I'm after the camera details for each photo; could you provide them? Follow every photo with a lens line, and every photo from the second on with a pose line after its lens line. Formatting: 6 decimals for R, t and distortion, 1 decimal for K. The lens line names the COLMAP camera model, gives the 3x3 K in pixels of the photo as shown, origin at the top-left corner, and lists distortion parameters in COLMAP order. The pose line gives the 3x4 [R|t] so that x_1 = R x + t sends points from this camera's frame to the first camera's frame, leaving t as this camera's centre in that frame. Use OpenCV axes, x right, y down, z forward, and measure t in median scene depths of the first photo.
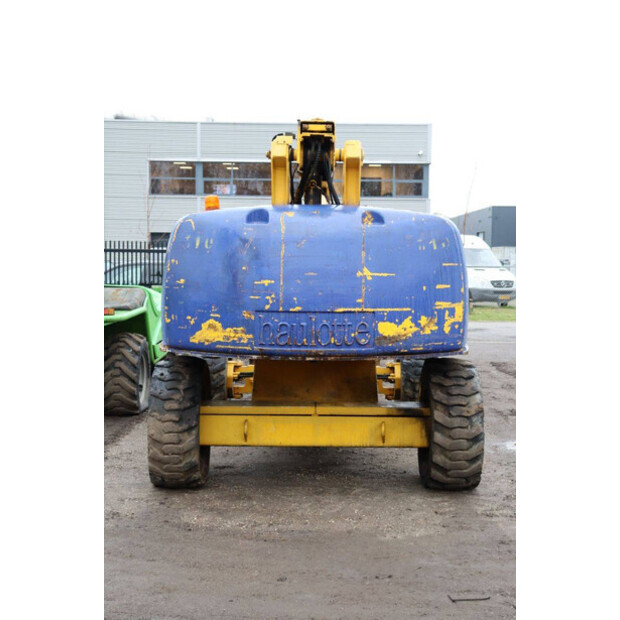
lens RADIAL K [[948.5, 0, 310.0], [0, 948.5, 310.0], [0, 0, 1]] dist [0.018452, 0.031272]
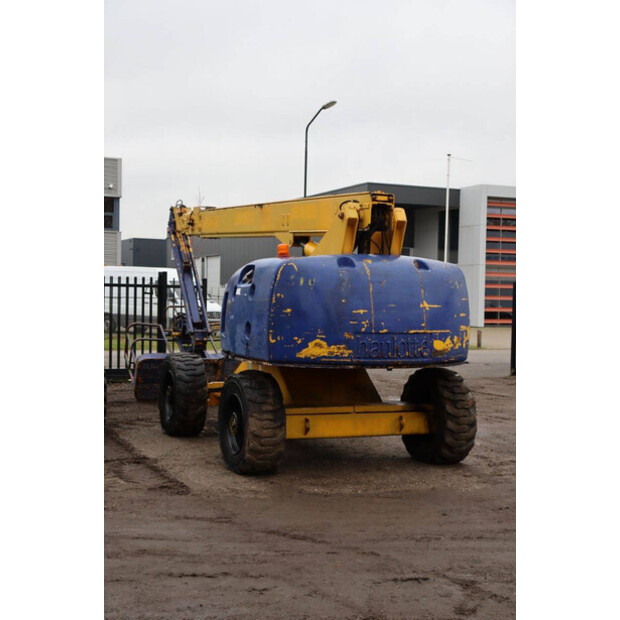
lens RADIAL K [[948.5, 0, 310.0], [0, 948.5, 310.0], [0, 0, 1]] dist [0.018452, 0.031272]
pose [[0.930216, 0.002488, 0.367003, -0.594057], [0.009623, 0.999468, -0.031165, 0.009911], [-0.366885, 0.032522, 0.929698, -0.226776]]
